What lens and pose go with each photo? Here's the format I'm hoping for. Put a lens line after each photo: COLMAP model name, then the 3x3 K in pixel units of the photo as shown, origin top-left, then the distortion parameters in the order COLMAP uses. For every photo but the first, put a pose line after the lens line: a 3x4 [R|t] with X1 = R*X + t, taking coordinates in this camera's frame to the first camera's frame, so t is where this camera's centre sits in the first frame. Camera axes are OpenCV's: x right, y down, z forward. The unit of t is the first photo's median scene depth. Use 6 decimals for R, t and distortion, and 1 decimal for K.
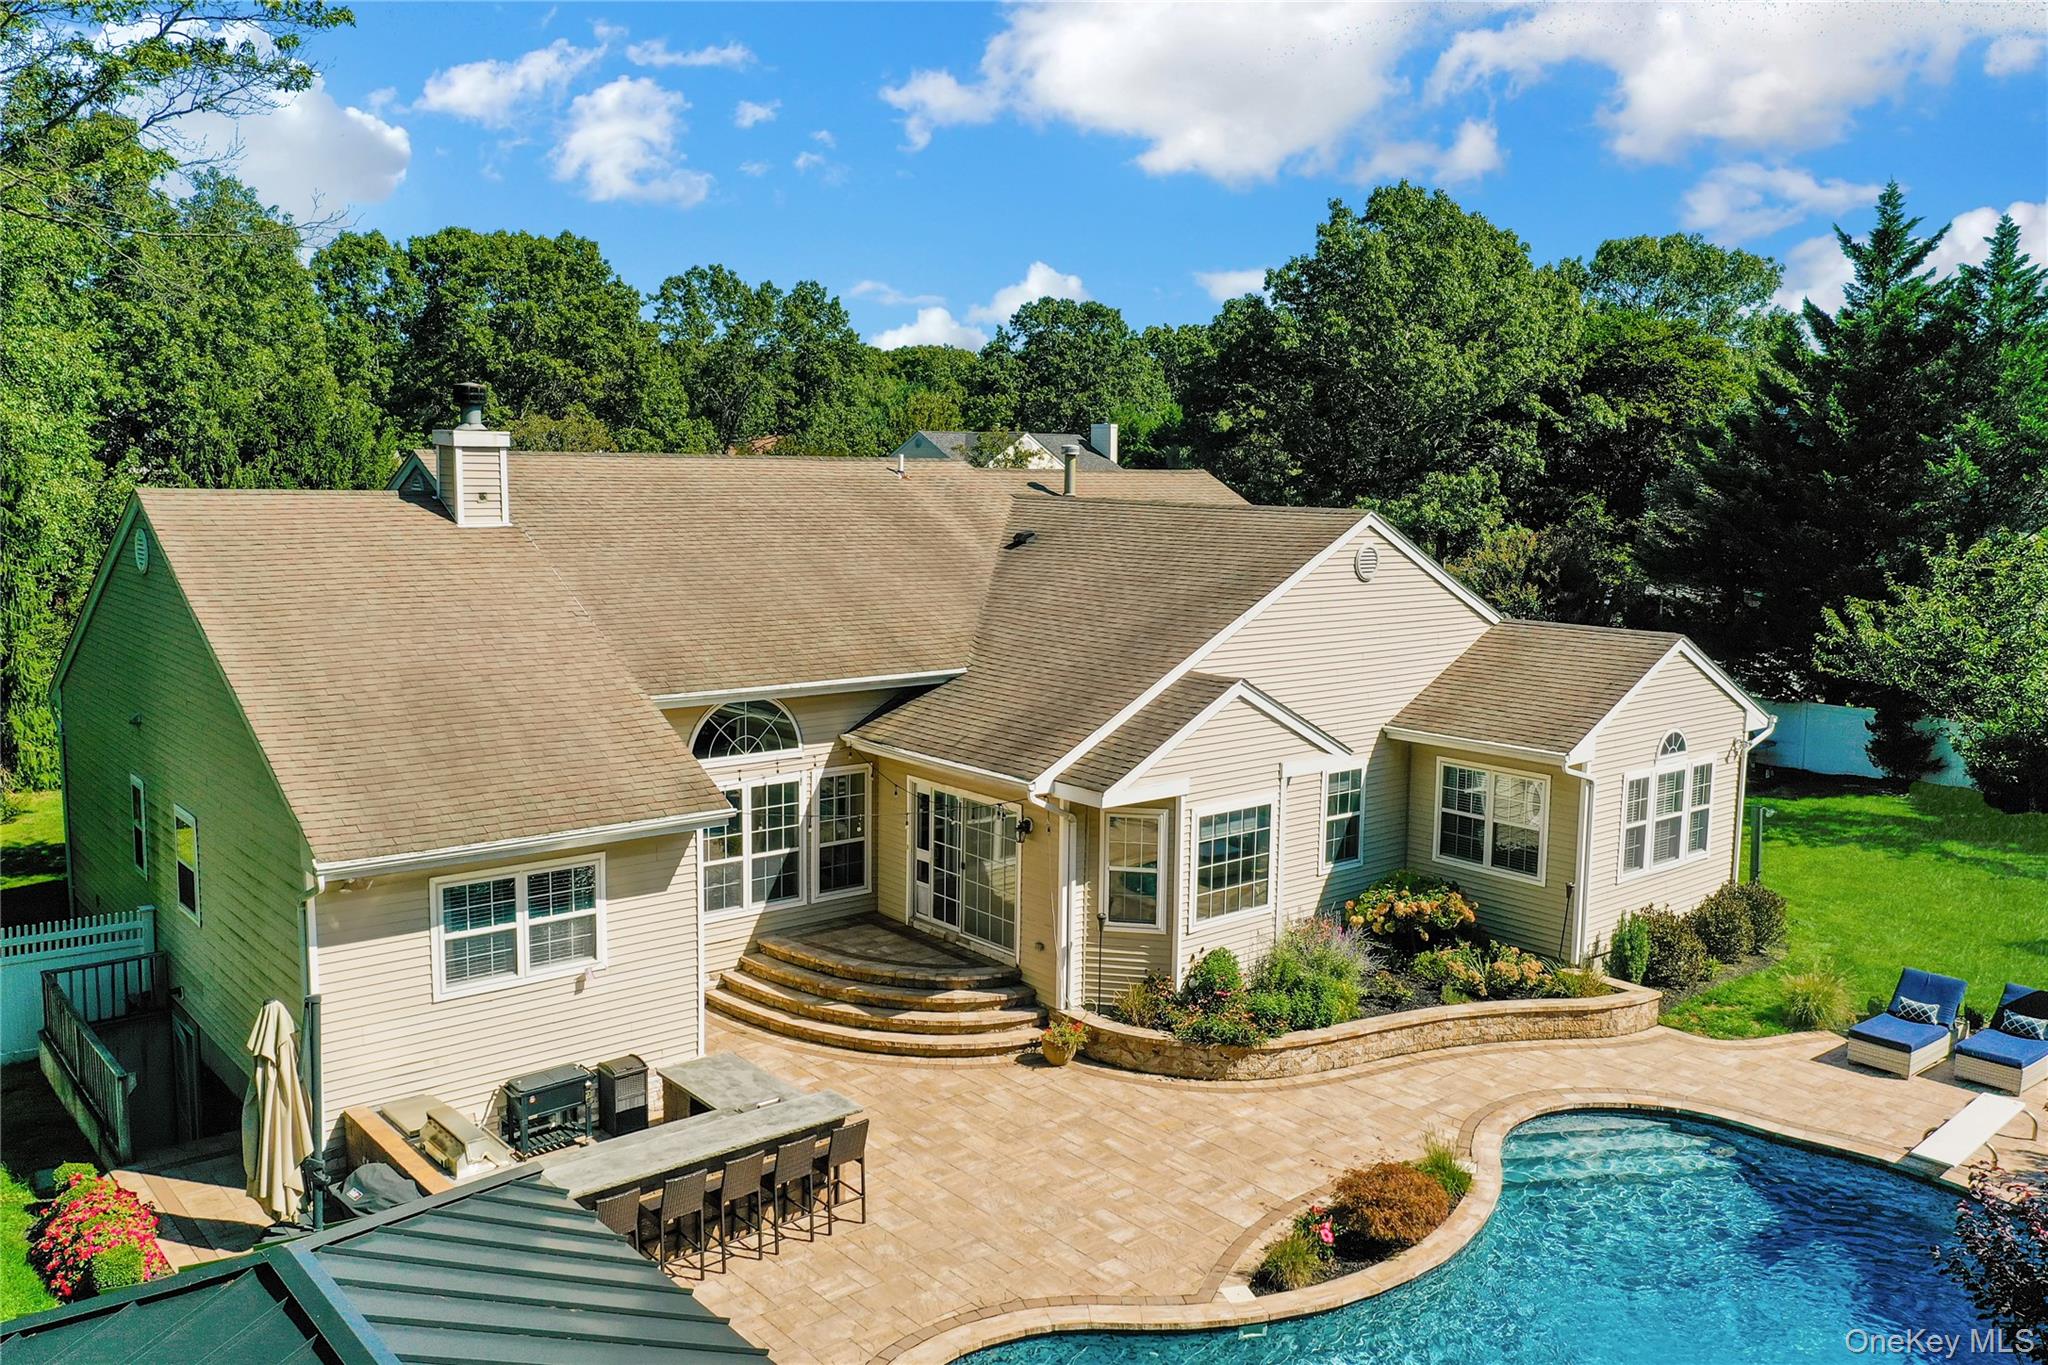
lens RADIAL K [[1641.8, 0, 1024.0], [0, 1641.8, 682.5], [0, 0, 1]] dist [-0.000598, 0.002024]
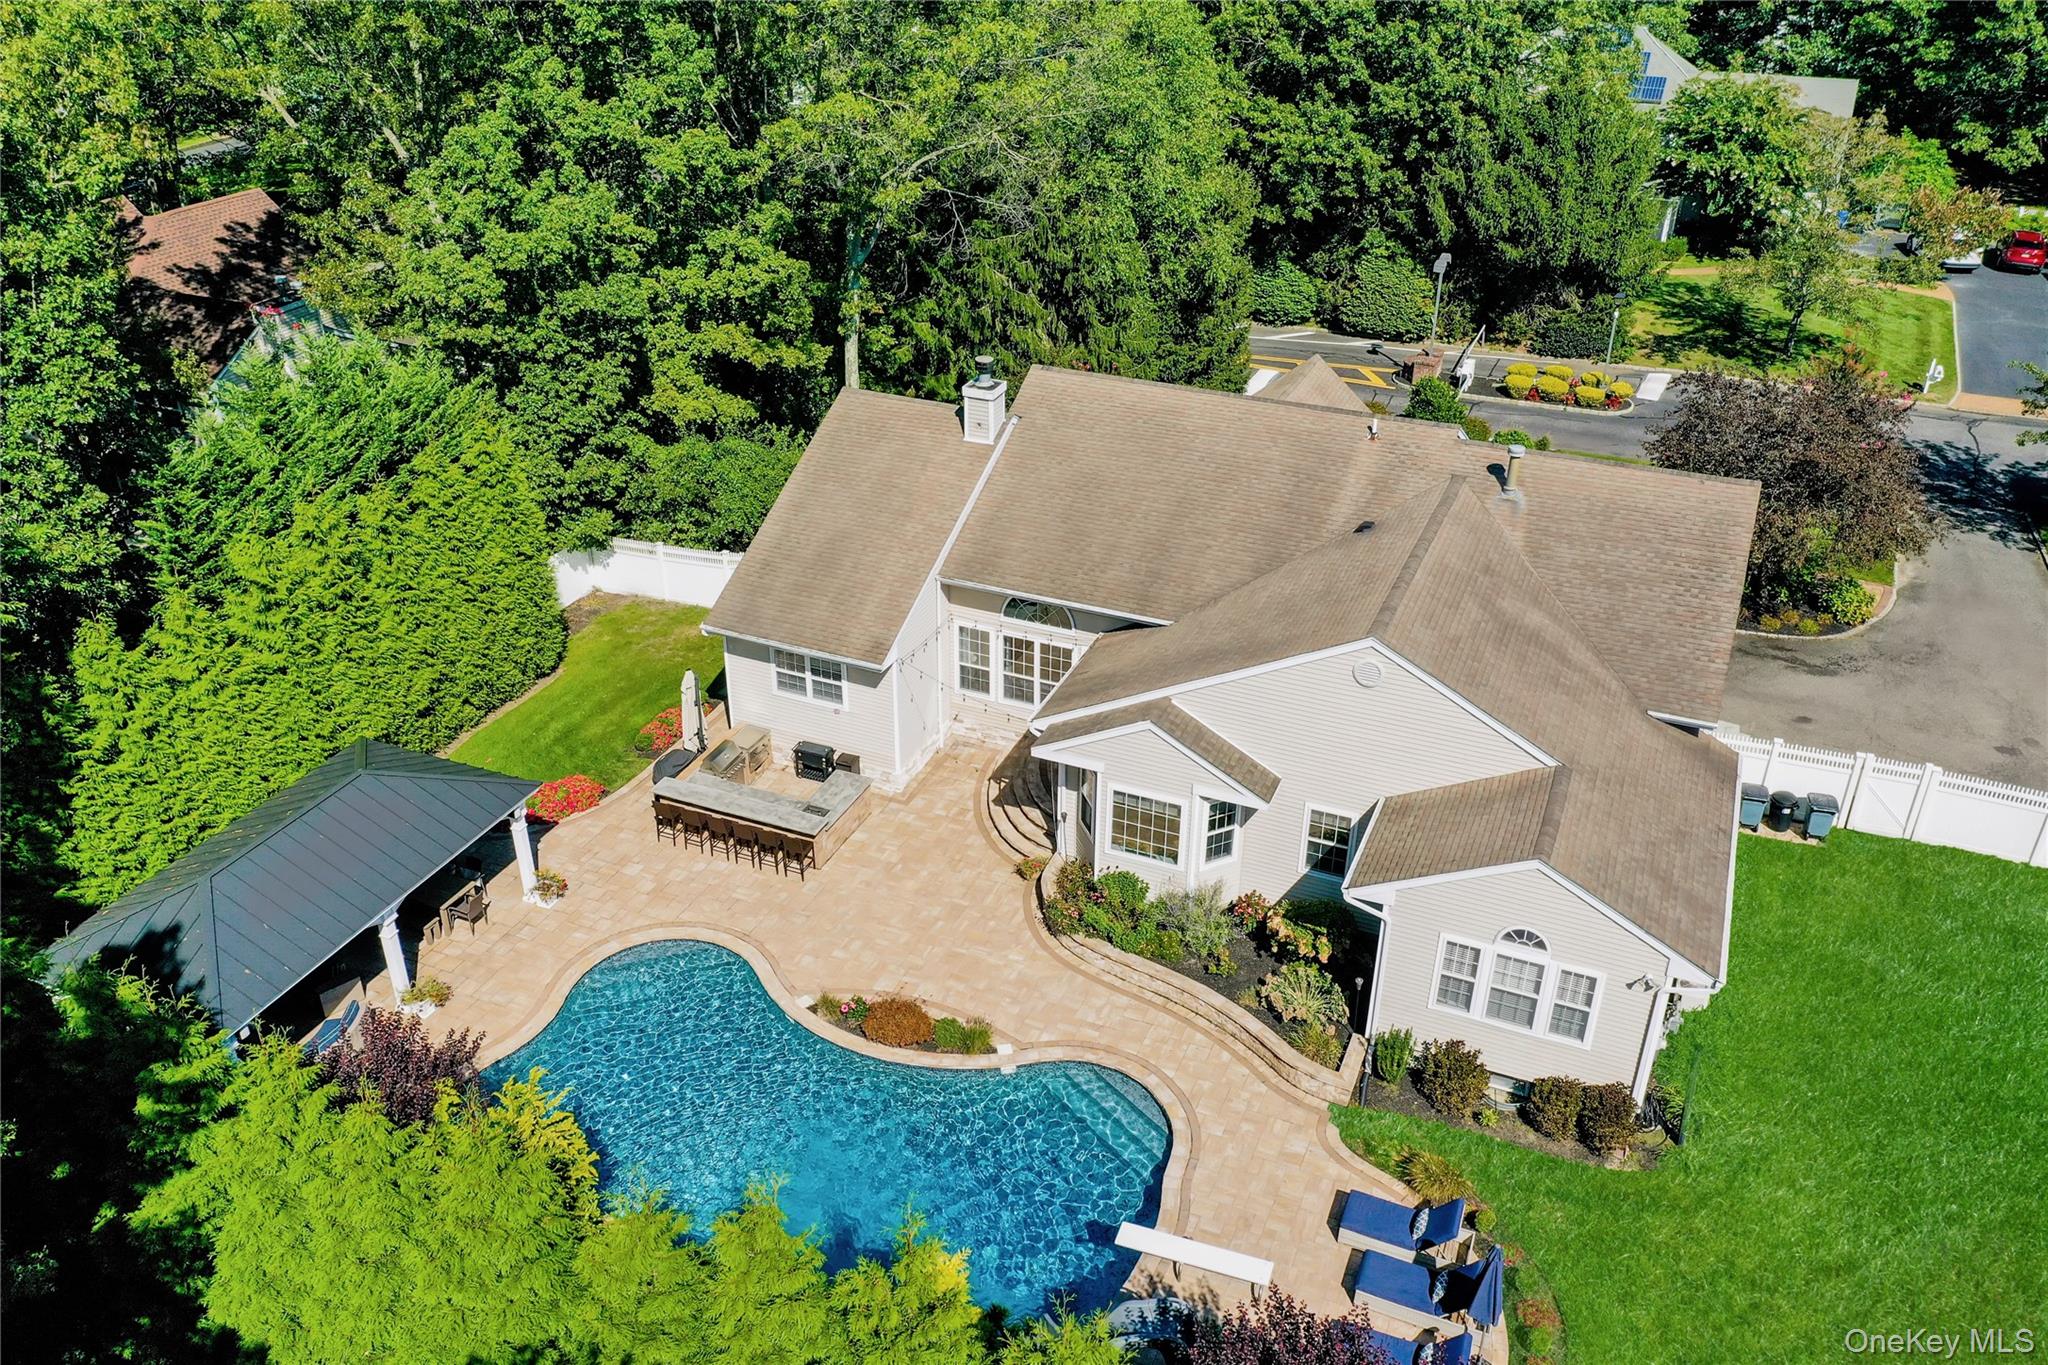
lens RADIAL K [[1641.8, 0, 1024.0], [0, 1641.8, 682.5], [0, 0, 1]] dist [-0.000598, 0.002024]
pose [[0.446726, 0.427573, -0.785886, 1.175304], [-0.123625, 0.899483, 0.419104, -0.607939], [0.886088, -0.090070, 0.454681, 0.245936]]
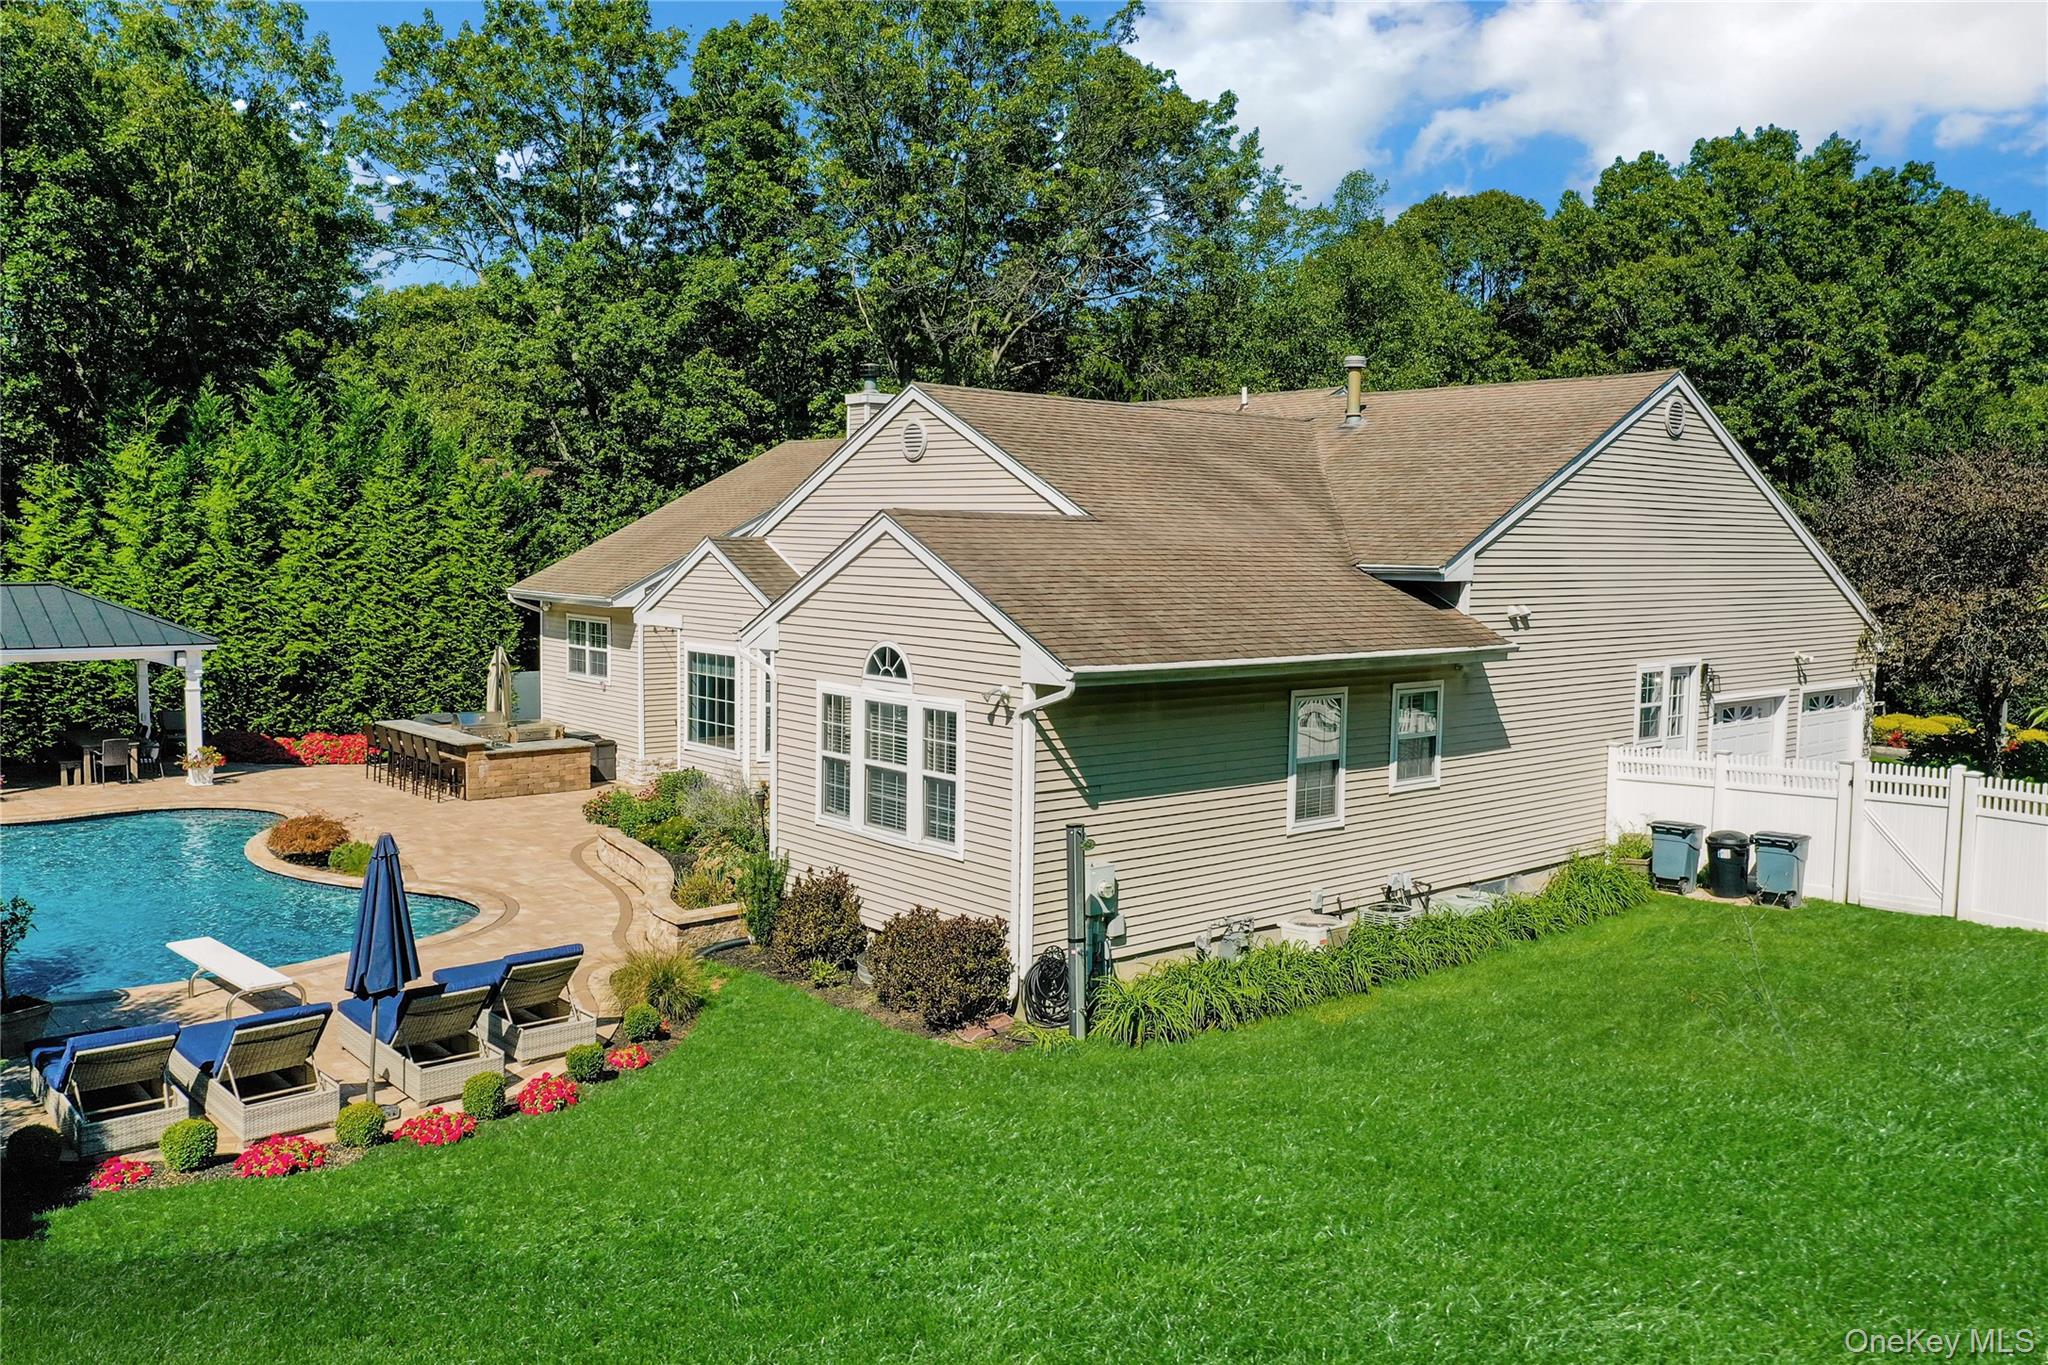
lens RADIAL K [[1641.8, 0, 1024.0], [0, 1641.8, 682.5], [0, 0, 1]] dist [-0.000598, 0.002024]
pose [[0.011155, 0.072231, -0.997326, 1.260099], [-0.153330, 0.985716, 0.069675, -0.015217], [0.988112, 0.152142, 0.022071, 1.183353]]
